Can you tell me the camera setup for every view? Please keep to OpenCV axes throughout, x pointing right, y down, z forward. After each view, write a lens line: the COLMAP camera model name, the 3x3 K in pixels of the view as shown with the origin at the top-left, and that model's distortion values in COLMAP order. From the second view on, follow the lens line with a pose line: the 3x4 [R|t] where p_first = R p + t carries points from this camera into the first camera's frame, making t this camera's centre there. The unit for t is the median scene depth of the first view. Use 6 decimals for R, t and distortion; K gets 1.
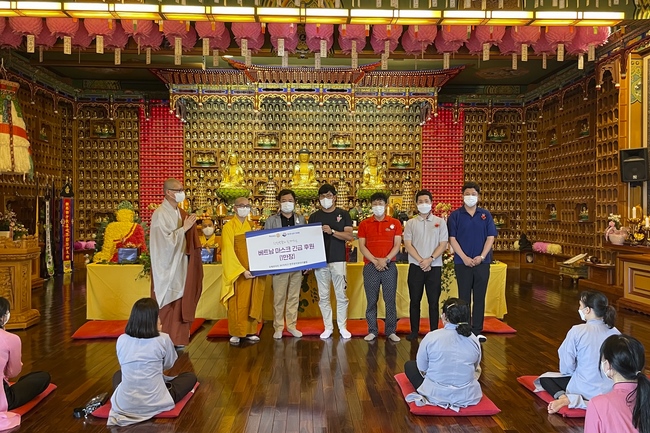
lens RADIAL K [[587.2, 0, 331.5], [0, 587.2, 213.8], [0, 0, 1]] dist [0.101443, -0.139824]
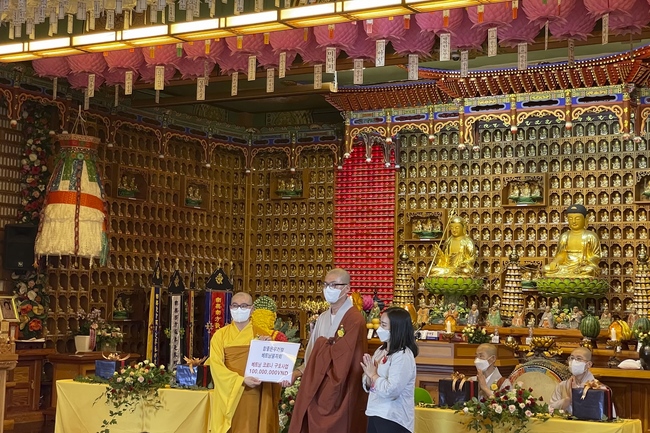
lens RADIAL K [[1154.8, 0, 315.8], [0, 1154.8, 212.5], [0, 0, 1]] dist [0.090560, 0.000000]
pose [[0.830037, -0.027817, -0.557014, 0.357200], [-0.025814, 0.995769, -0.088194, -0.002192], [0.557110, 0.087583, 0.825807, -0.023640]]
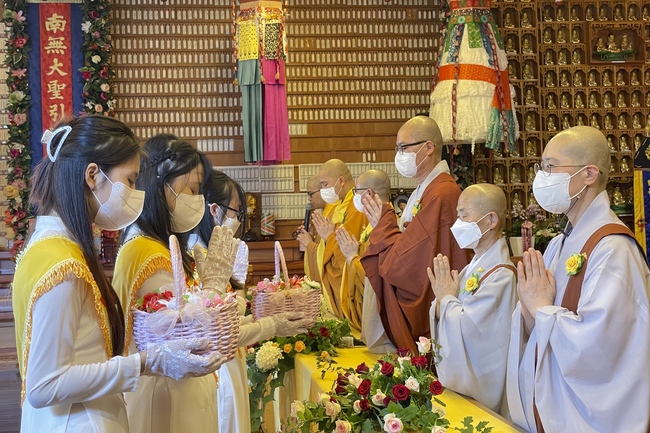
lens RADIAL K [[972.8, 0, 328.4], [0, 972.8, 180.9], [0, 0, 1]] dist [0.099468, 0.000000]
pose [[0.099580, -0.040941, -0.994187, 0.302485], [0.028597, 0.998858, -0.038269, 0.003672], [0.994618, -0.024620, 0.100638, 0.522904]]
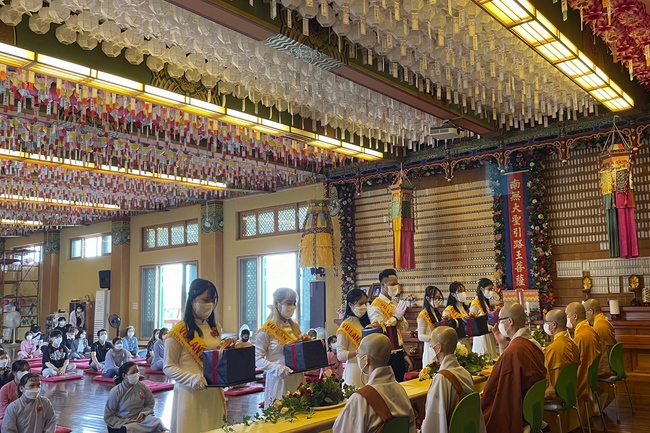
lens RADIAL K [[587.2, 0, 385.6], [0, 587.2, 224.1], [0, 0, 1]] dist [0.101443, -0.139824]
pose [[-0.624778, -0.071299, -0.777541, 0.300871], [0.025963, 0.993374, -0.111952, -0.005897], [0.780371, -0.090133, -0.618787, 0.750720]]
